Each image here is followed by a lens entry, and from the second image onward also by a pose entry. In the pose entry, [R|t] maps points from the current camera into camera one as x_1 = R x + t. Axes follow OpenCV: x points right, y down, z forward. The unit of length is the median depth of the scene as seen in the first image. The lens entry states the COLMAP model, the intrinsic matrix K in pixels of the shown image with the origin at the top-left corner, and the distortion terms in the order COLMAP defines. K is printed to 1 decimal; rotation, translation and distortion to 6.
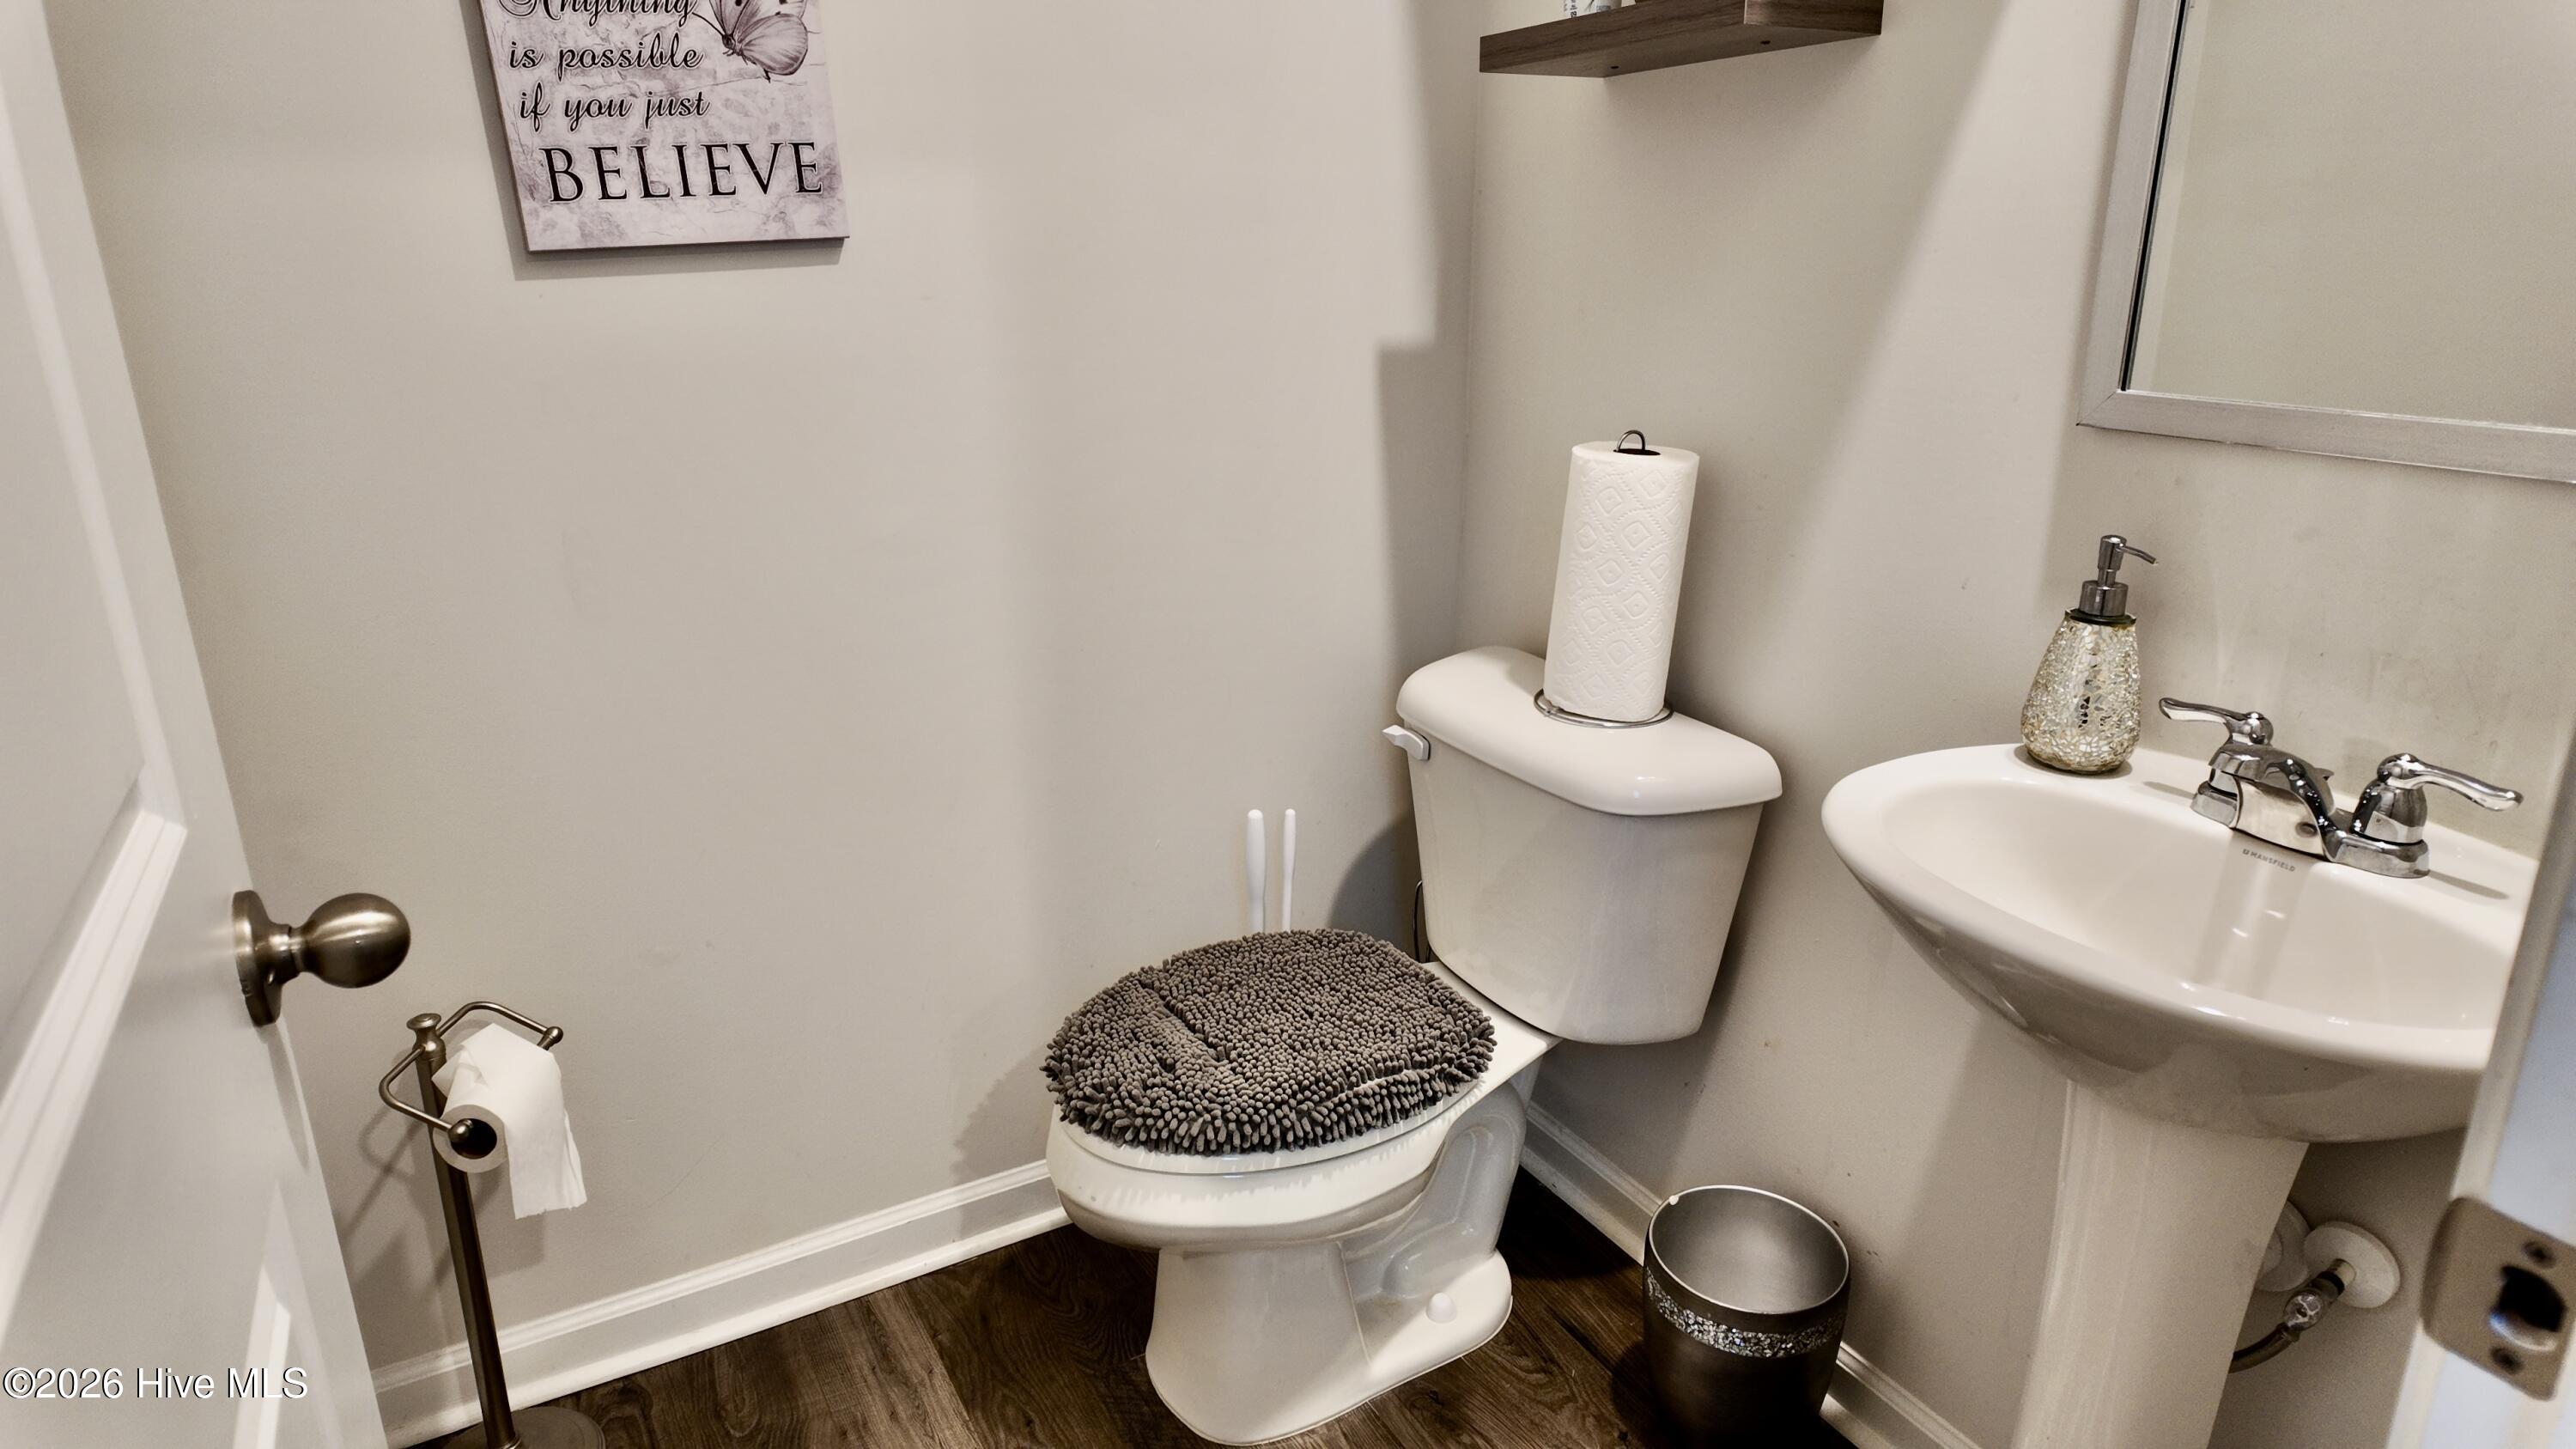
lens RADIAL K [[1519.5, 0, 1291.4], [0, 1519.5, 723.0], [0, 0, 1]] dist [0.001081, -0.000218]
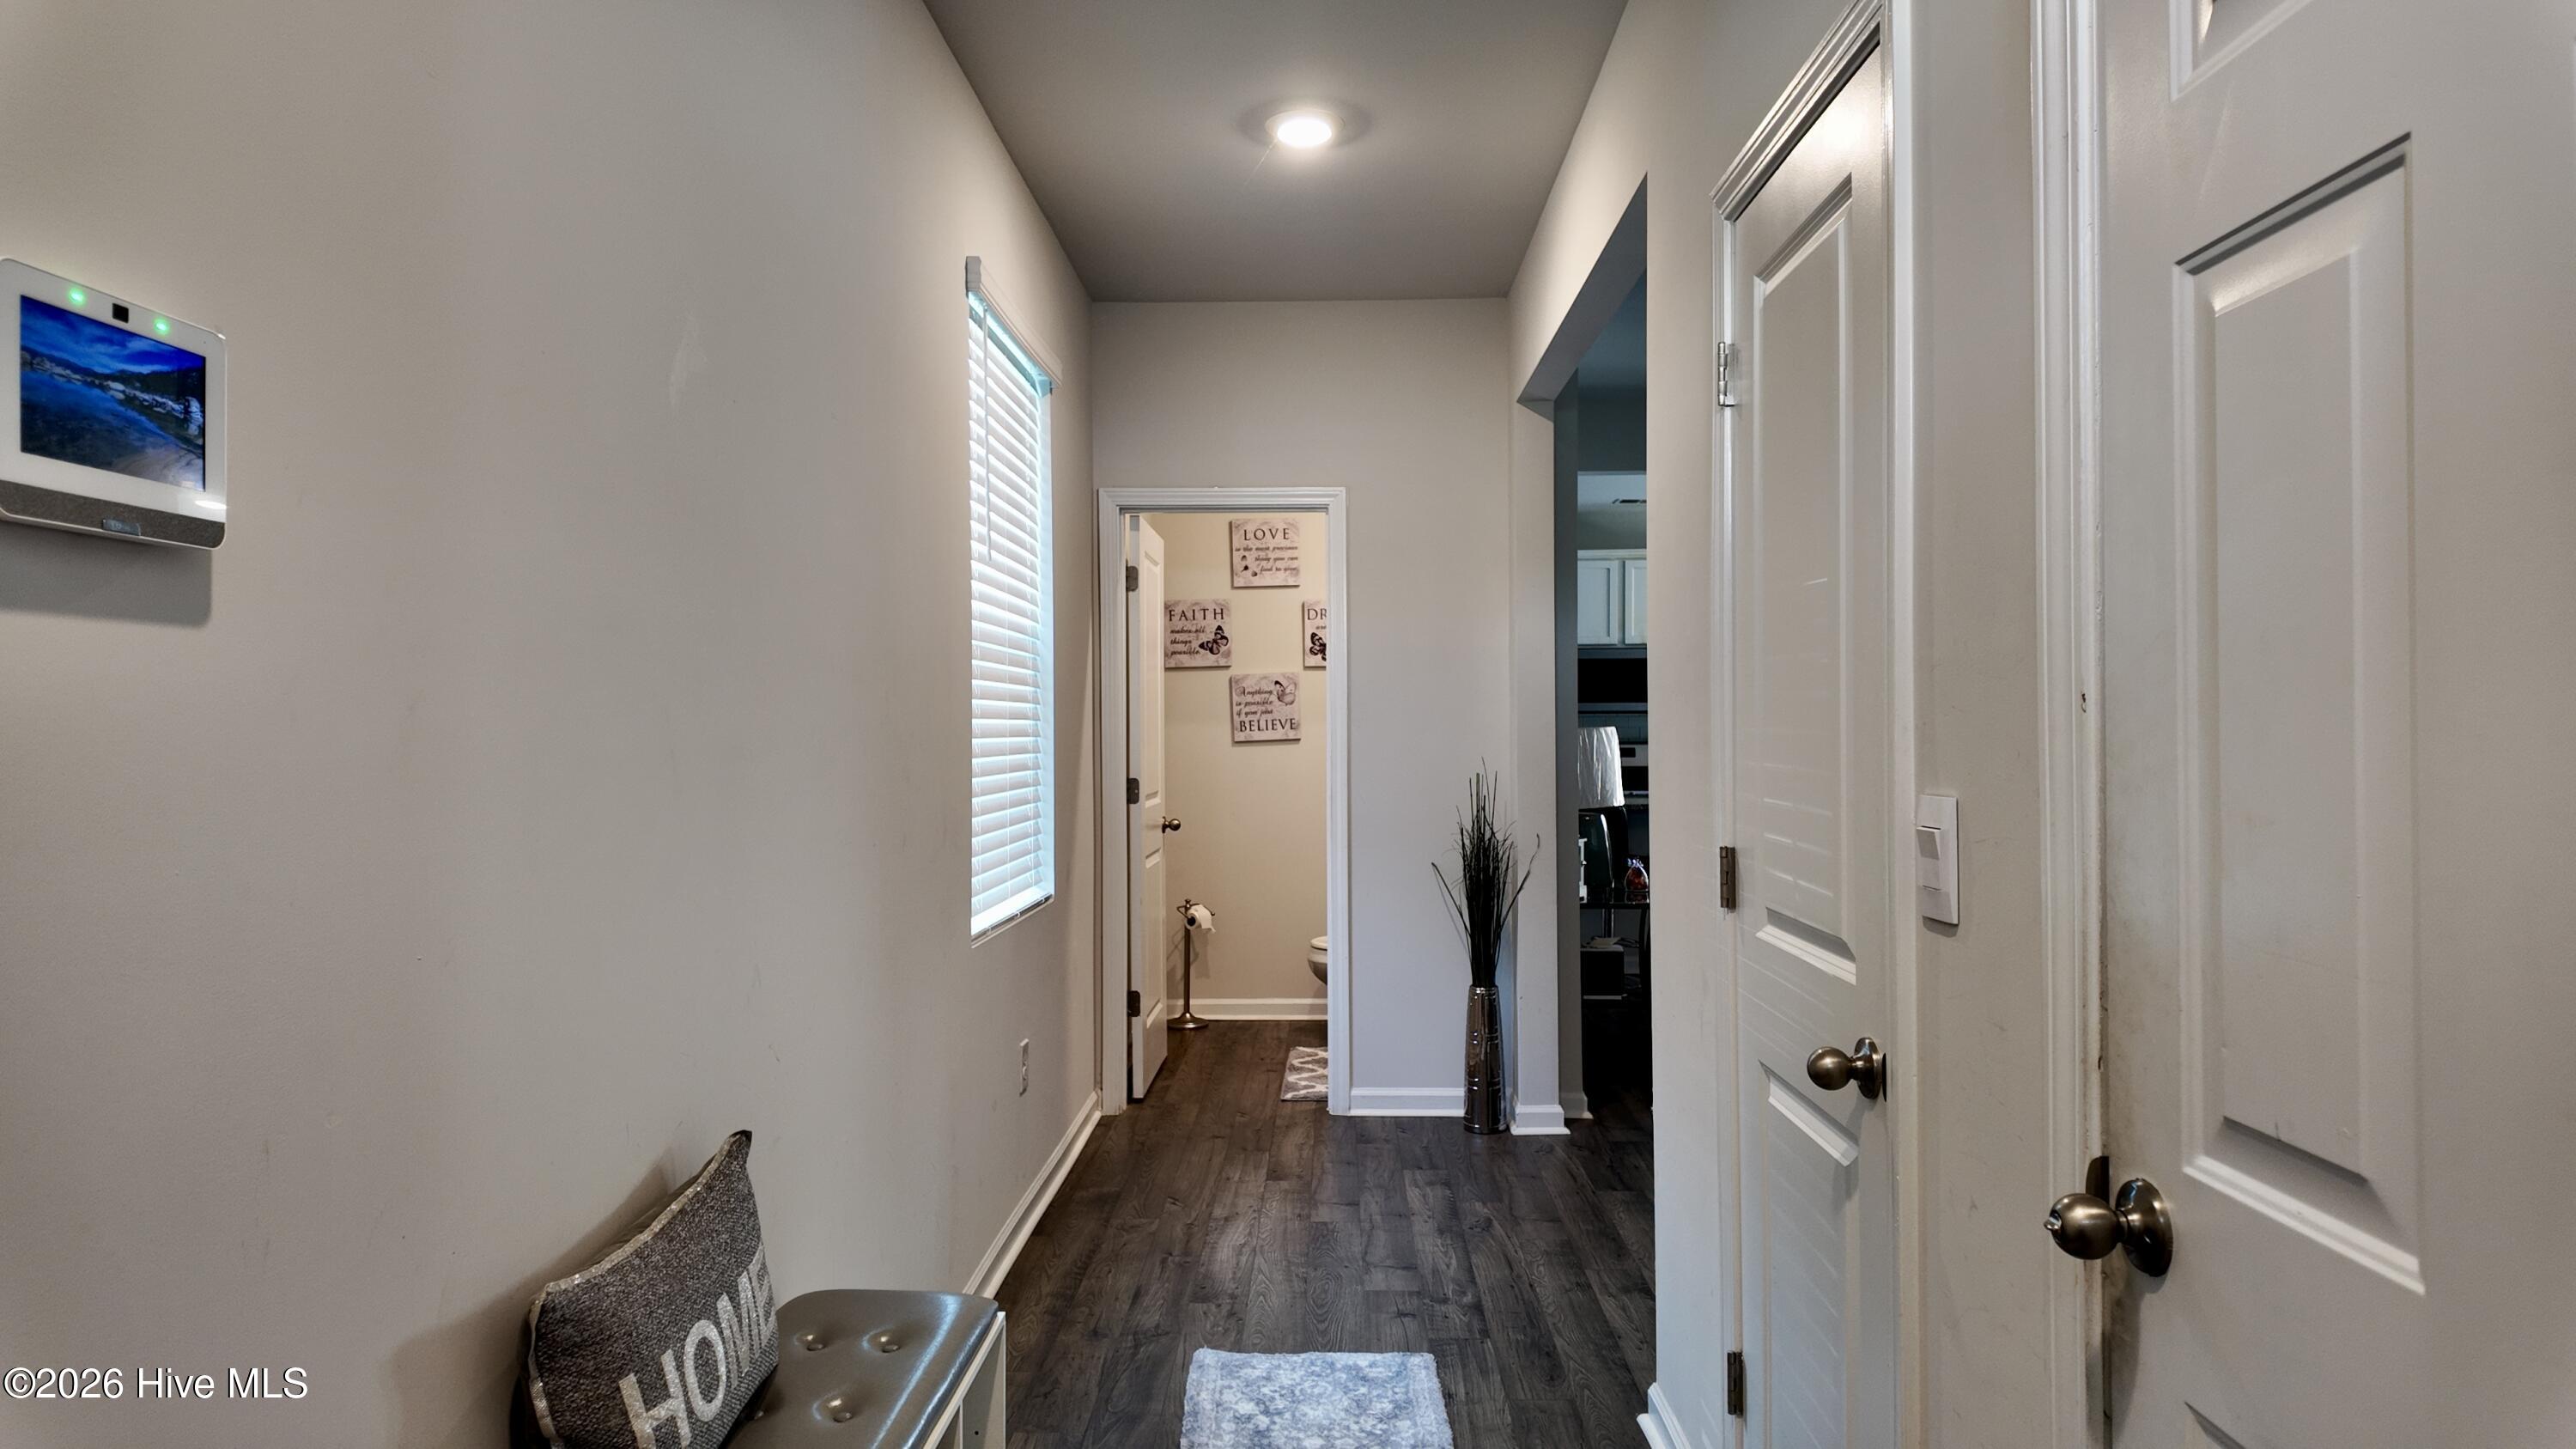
lens RADIAL K [[1519.5, 0, 1288.3], [0, 1519.5, 726.2], [0, 0, 1]] dist [0.001081, -0.000218]
pose [[0.854230, 0.001968, -0.519891, 2.093389], [-0.162256, 0.951053, -0.263003, 0.860486], [0.493926, 0.309021, 0.812738, -2.771177]]
